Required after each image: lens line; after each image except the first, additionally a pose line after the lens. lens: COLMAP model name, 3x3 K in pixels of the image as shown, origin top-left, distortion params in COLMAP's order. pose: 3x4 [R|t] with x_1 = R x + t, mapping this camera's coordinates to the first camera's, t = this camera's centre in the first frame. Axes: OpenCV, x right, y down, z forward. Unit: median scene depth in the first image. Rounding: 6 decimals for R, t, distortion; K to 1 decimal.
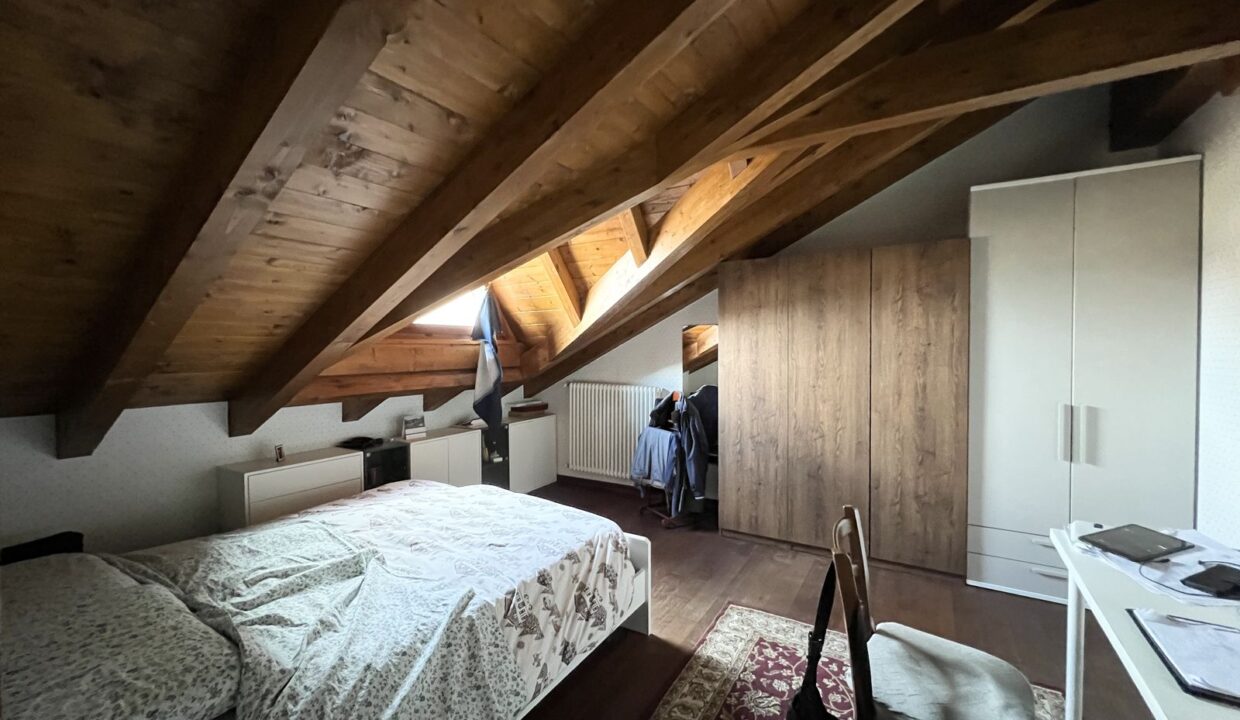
lens RADIAL K [[499.3, 0, 618.4], [0, 499.3, 361.0], [0, 0, 1]] dist [0.002572, -0.000048]
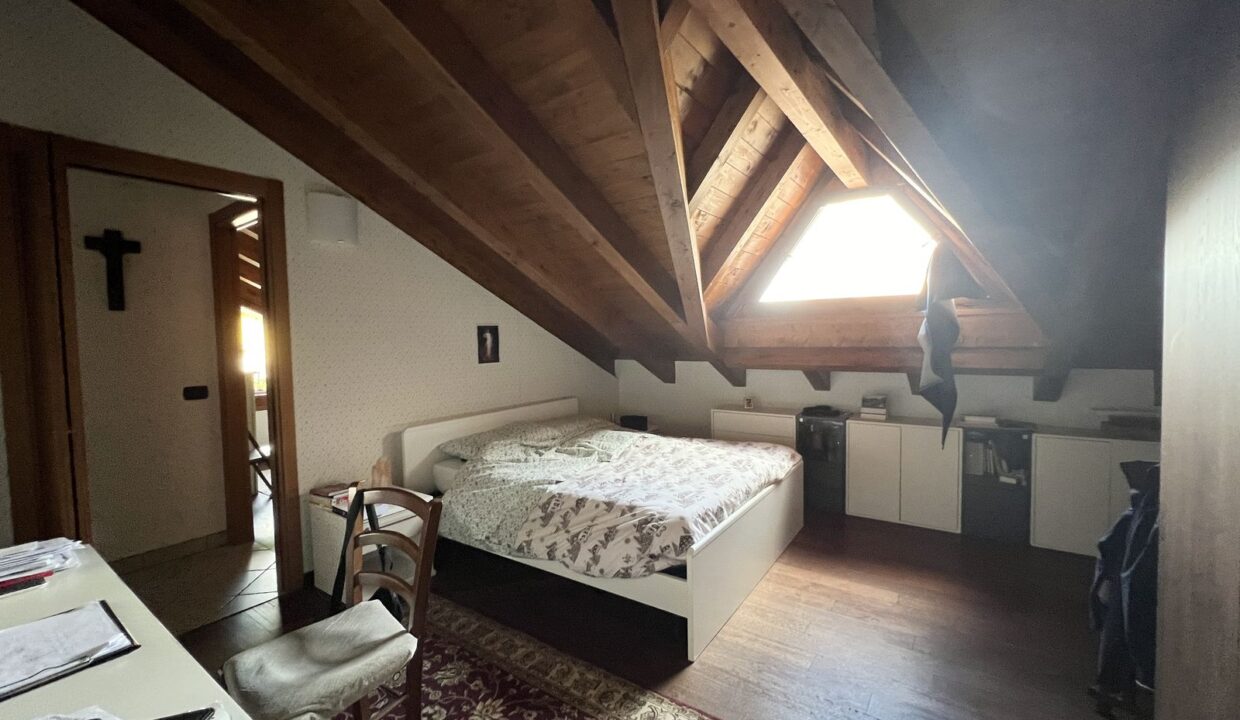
lens RADIAL K [[509.7, 0, 617.9], [0, 509.7, 359.7], [0, 0, 1]] dist [0.001517, 0.000230]
pose [[-0.074635, 0.053606, -0.995769, 1.093229], [-0.004192, 0.998528, 0.054069, -0.008914], [0.997202, 0.008210, -0.074300, 1.134929]]
